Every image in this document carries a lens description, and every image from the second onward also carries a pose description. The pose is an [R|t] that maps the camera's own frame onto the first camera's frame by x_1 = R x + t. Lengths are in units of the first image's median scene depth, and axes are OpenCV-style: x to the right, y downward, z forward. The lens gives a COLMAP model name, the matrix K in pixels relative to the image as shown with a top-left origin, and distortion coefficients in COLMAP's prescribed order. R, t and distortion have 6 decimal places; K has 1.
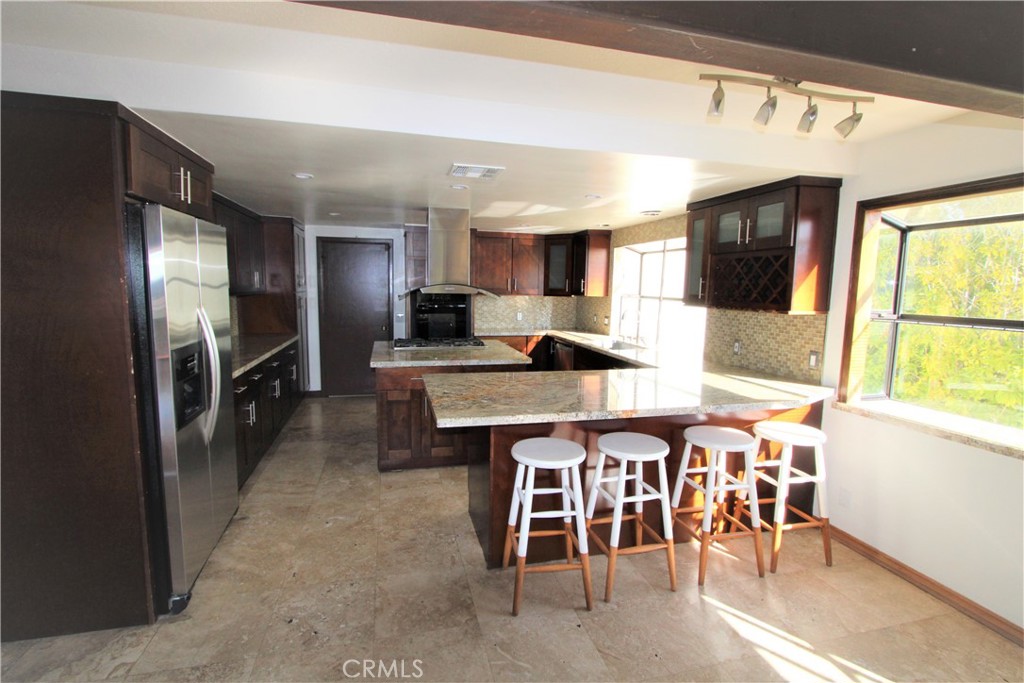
lens RADIAL K [[472.2, 0, 516.5], [0, 472.2, 342.7], [0, 0, 1]] dist [0.001659, -0.018864]
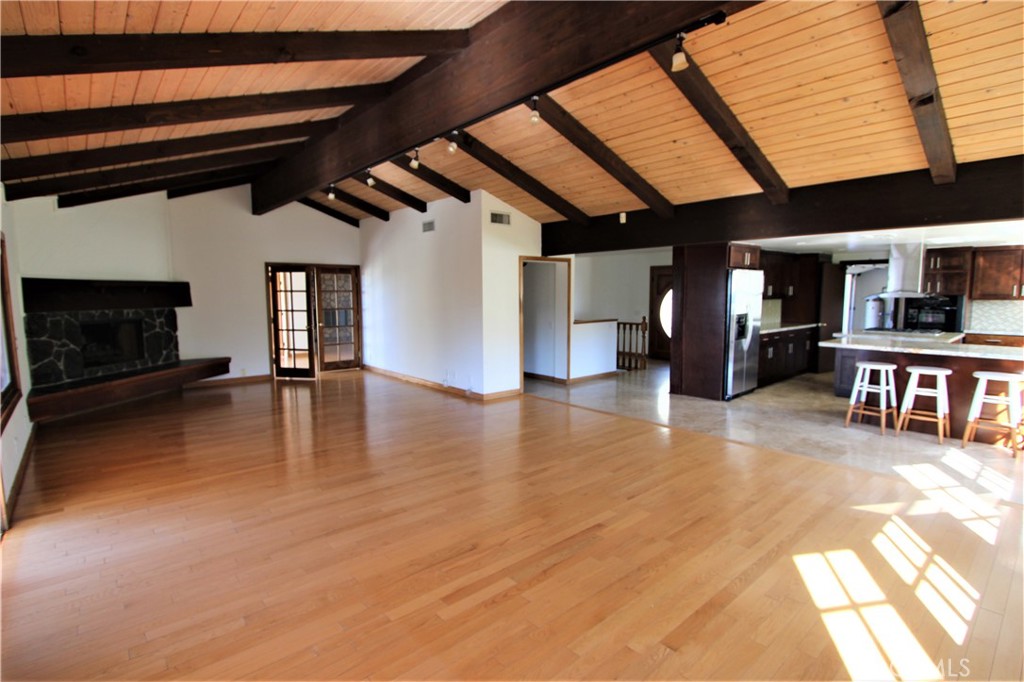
lens RADIAL K [[472.2, 0, 516.5], [0, 472.2, 342.2], [0, 0, 1]] dist [0.001659, -0.018864]
pose [[0.430230, 0.073684, -0.899707, 0.781645], [-0.094087, 0.994895, 0.036489, 0.116380], [0.897803, 0.068952, 0.434967, -0.881338]]
